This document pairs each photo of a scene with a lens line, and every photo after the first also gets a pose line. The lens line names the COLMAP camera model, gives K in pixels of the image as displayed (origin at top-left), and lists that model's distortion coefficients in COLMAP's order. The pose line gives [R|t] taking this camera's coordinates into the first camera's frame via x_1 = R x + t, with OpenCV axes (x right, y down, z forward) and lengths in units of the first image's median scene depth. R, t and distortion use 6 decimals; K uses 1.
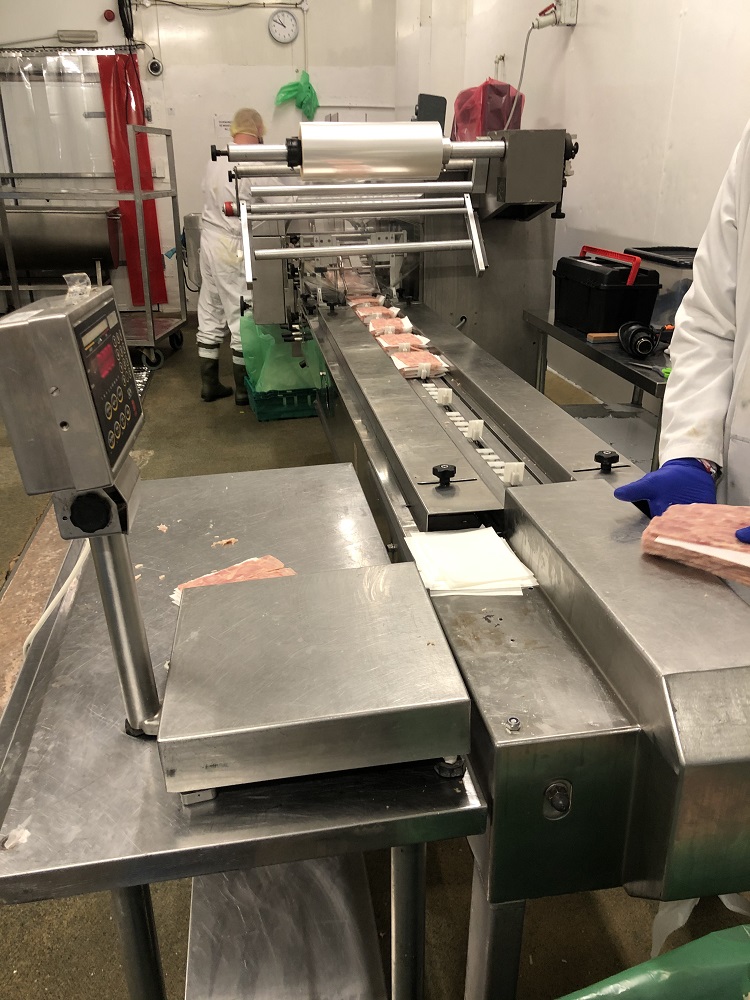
lens RADIAL K [[815.1, 0, 374.6], [0, 815.1, 500.9], [0, 0, 1]] dist [0.003804, -0.017791]
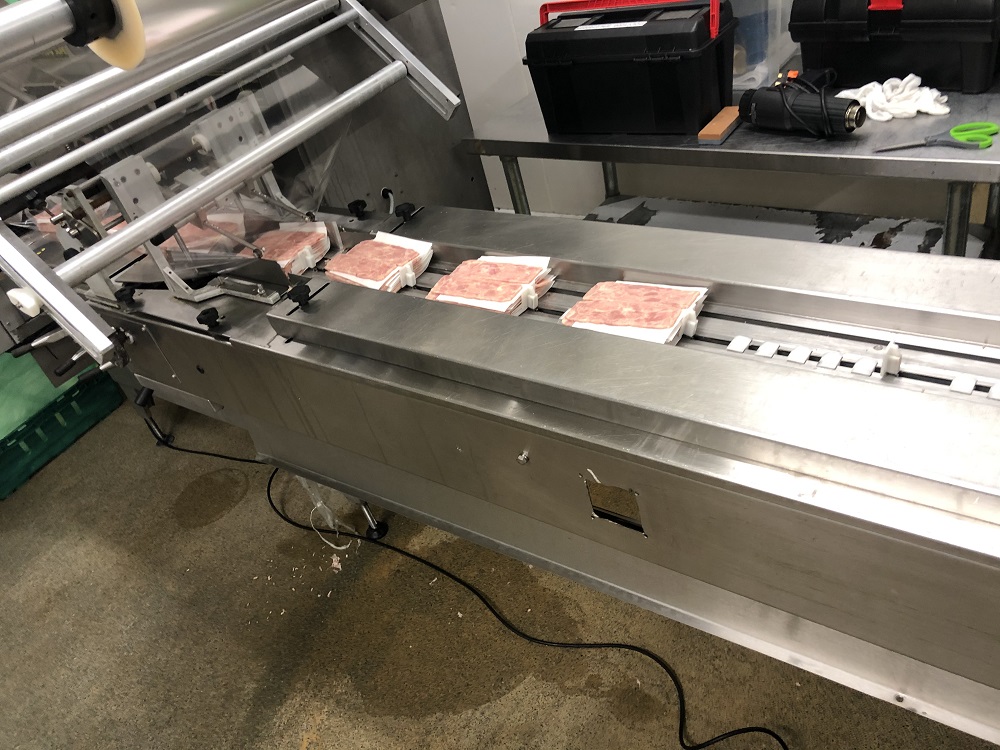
lens RADIAL K [[815.1, 0, 501.2], [0, 815.1, 375.3], [0, 0, 1]] dist [0.003804, -0.017791]
pose [[0.690187, -0.538732, 0.483125, -0.129416], [0.472171, 0.841206, 0.263490, -0.157789], [-0.548358, 0.046260, 0.834963, 0.322407]]
